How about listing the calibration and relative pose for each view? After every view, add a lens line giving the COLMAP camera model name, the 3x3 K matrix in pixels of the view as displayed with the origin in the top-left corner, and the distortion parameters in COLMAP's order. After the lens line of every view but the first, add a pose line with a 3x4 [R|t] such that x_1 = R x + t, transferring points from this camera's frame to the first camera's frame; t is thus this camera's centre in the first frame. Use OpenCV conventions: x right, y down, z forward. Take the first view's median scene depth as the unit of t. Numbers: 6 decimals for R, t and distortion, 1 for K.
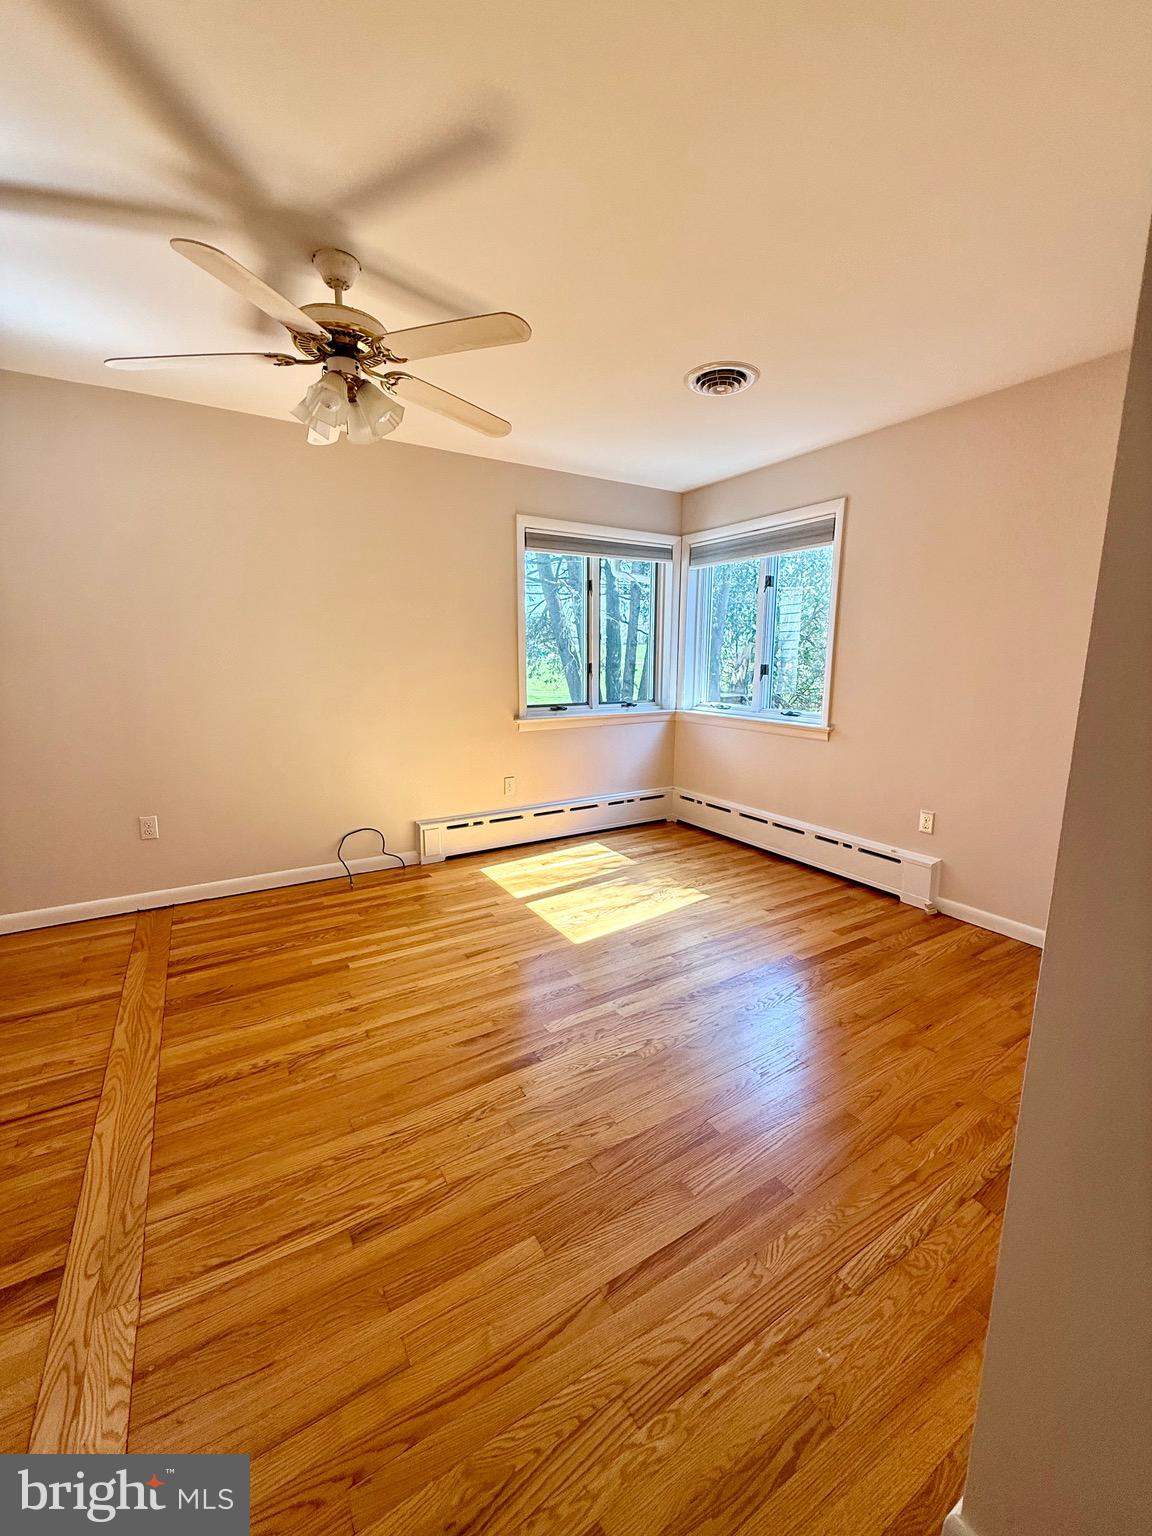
lens RADIAL K [[614.1, 0, 576.0], [0, 614.1, 768.0], [0, 0, 1]] dist [0.000859, -0.000341]
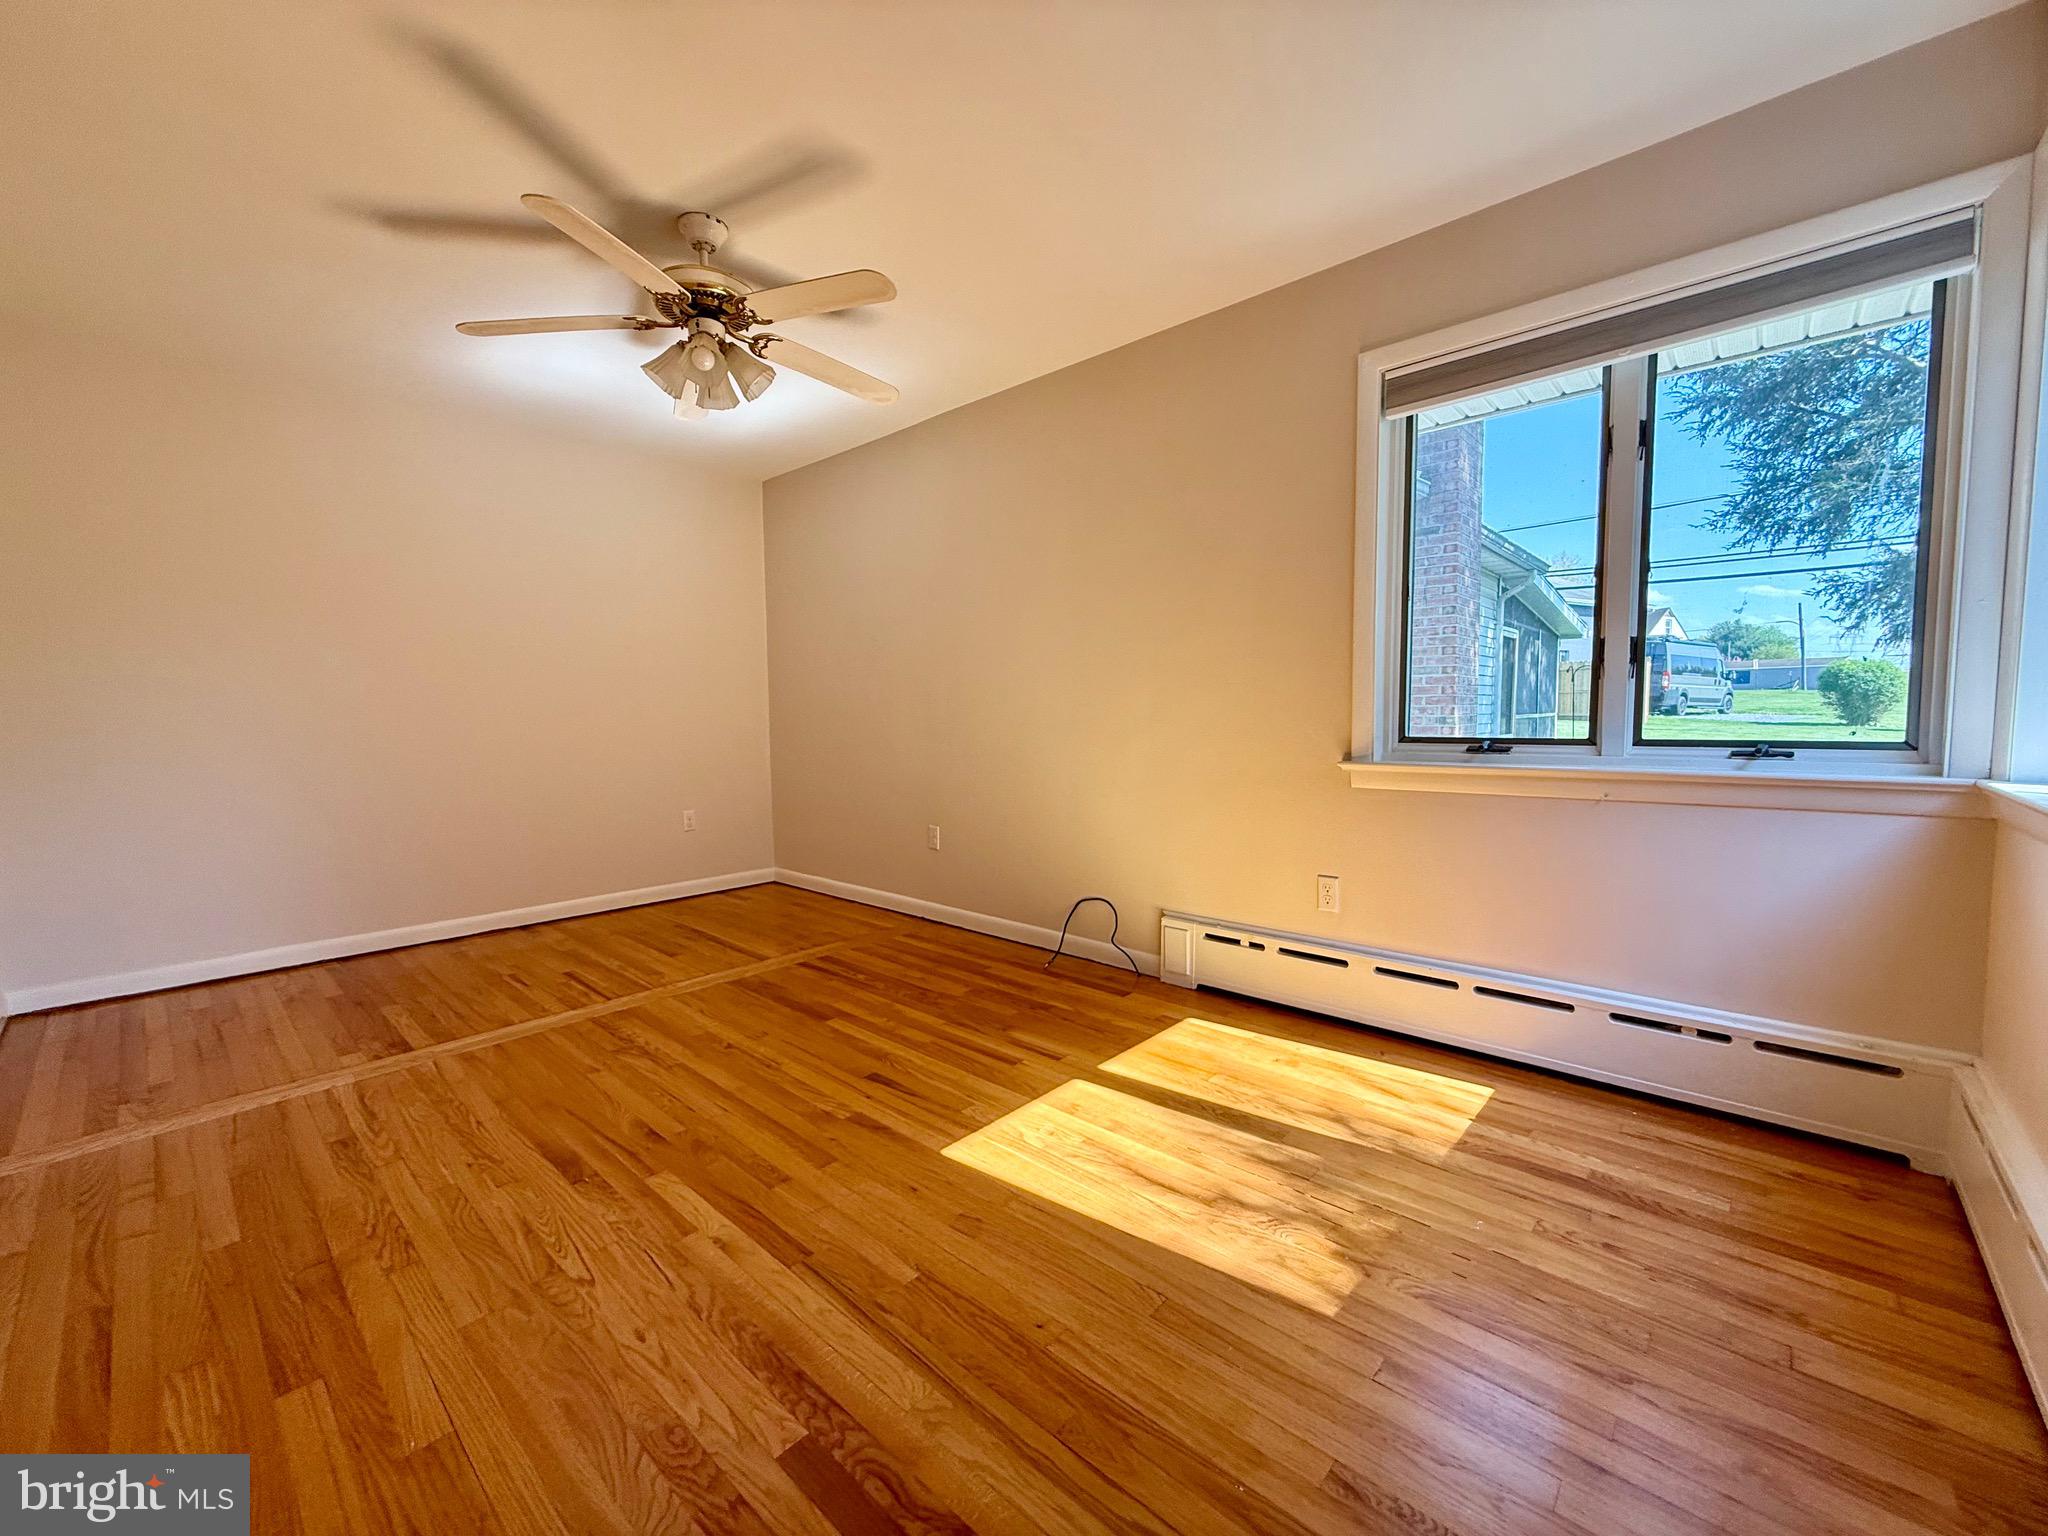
lens RADIAL K [[818.8, 0, 1018.2], [0, 818.8, 767.8], [0, 0, 1]] dist [0.000859, -0.000341]
pose [[0.269154, 0.056418, -0.961443, 0.582436], [-0.160433, 0.986961, 0.013002, -0.050835], [0.949641, 0.150748, 0.274696, 0.710948]]
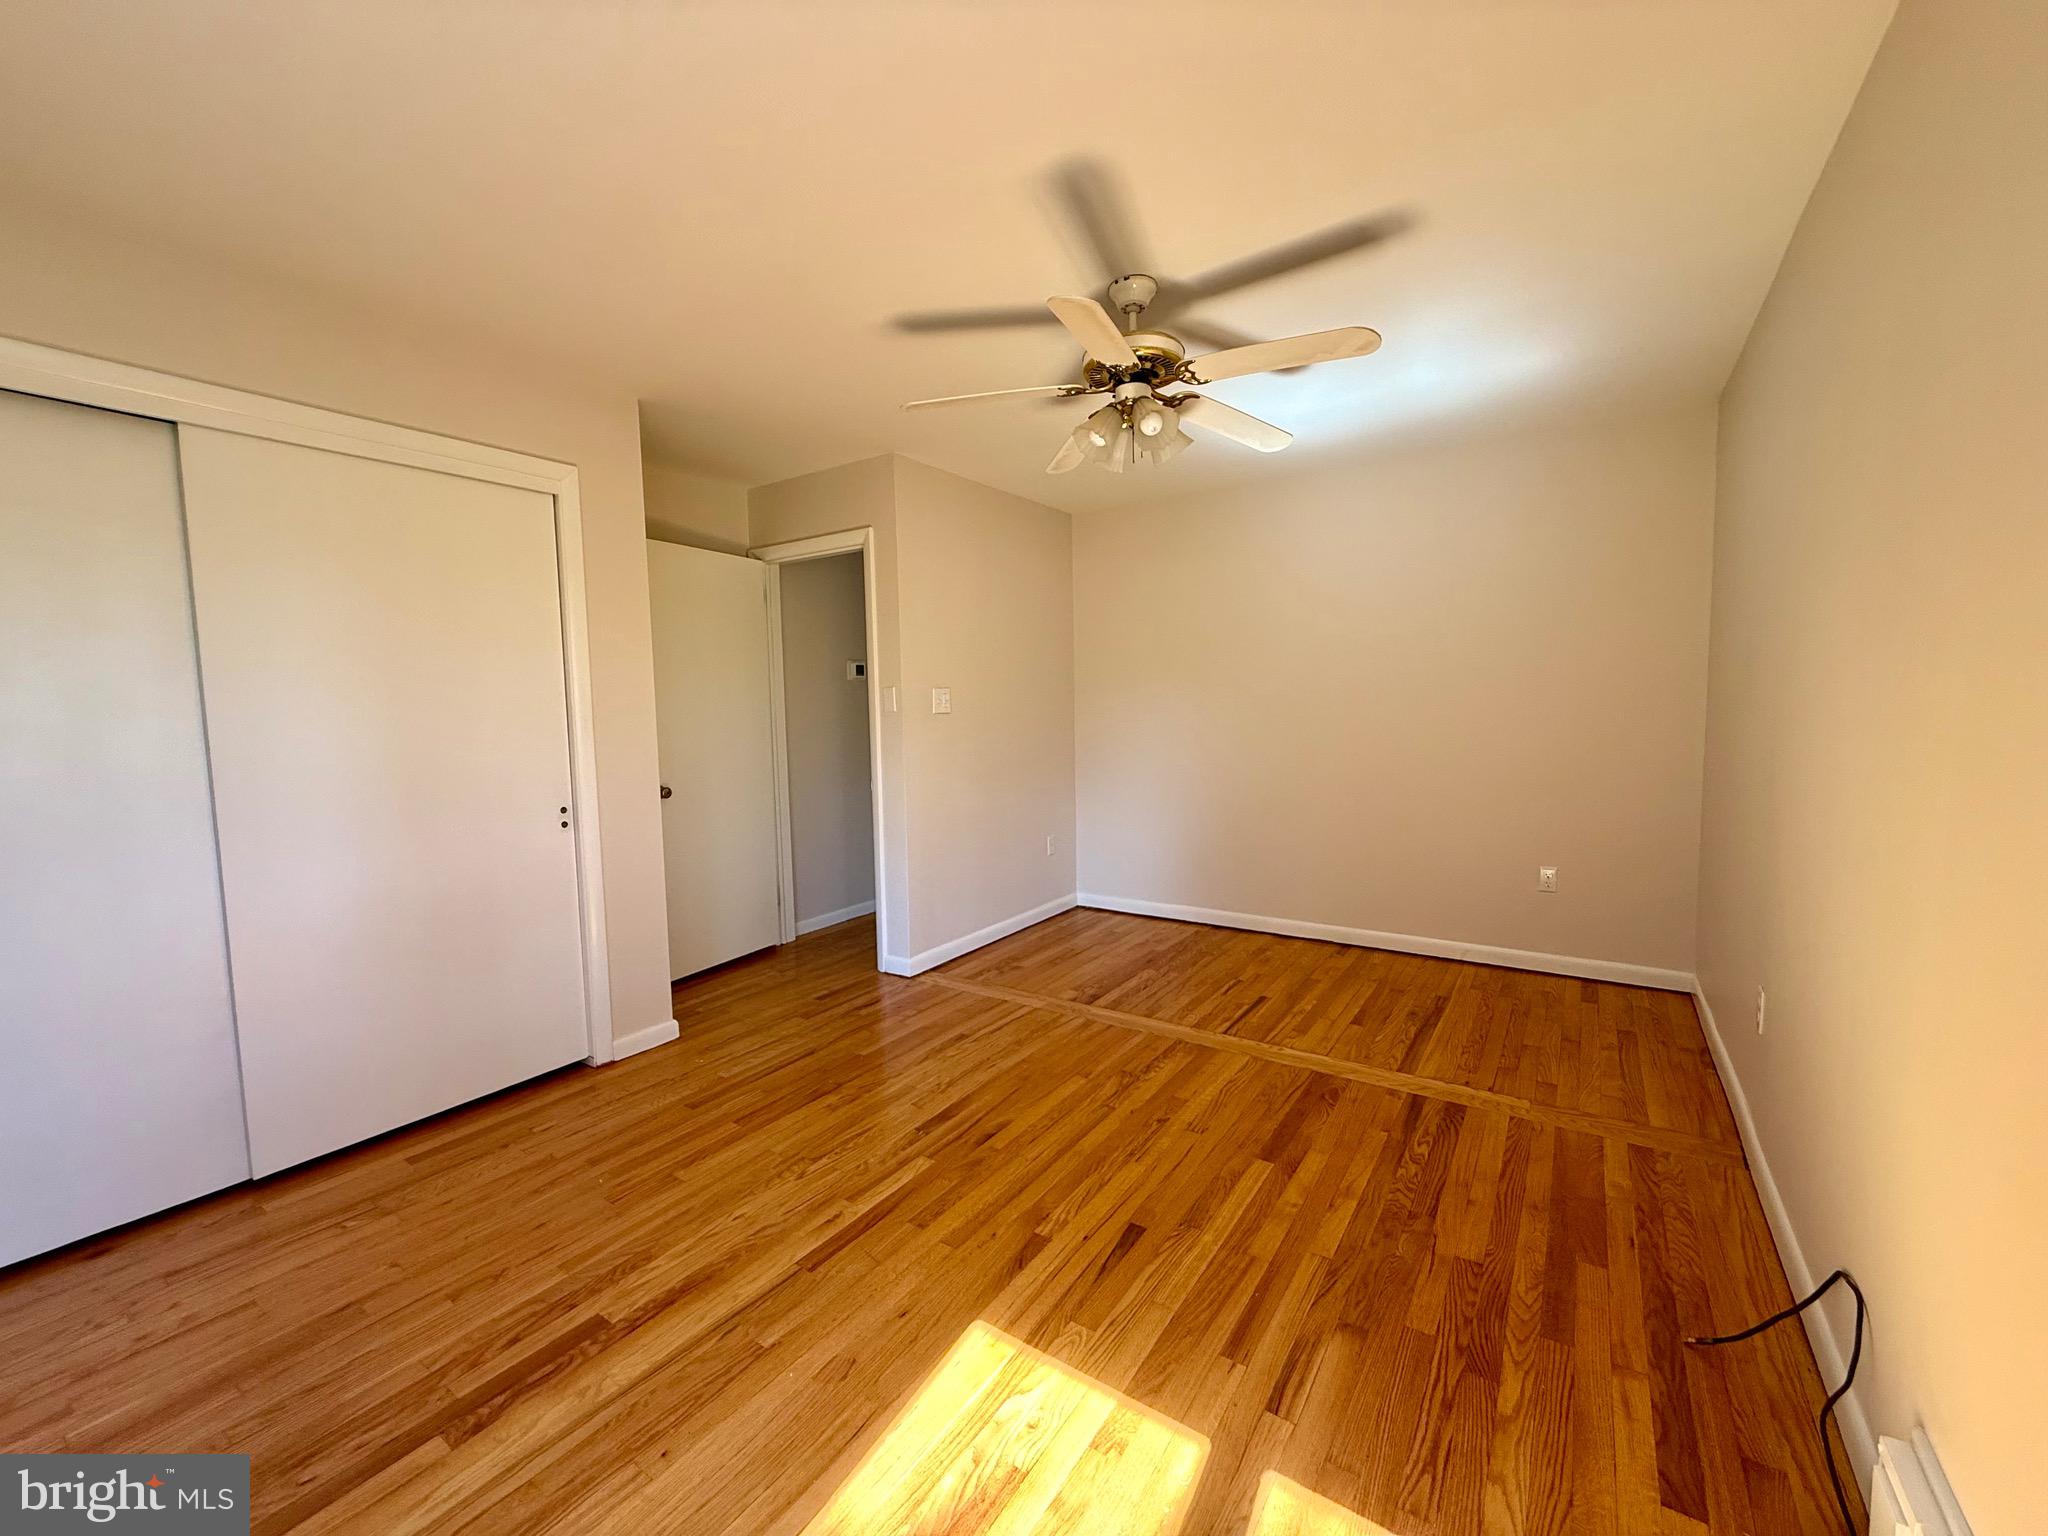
lens RADIAL K [[818.8, 0, 1018.2], [0, 818.8, 767.8], [0, 0, 1]] dist [0.000859, -0.000341]
pose [[-0.916107, 0.042980, -0.398624, 0.170434], [-0.057353, 0.969964, 0.236391, -0.230065], [0.396811, 0.239421, -0.886126, 1.264775]]
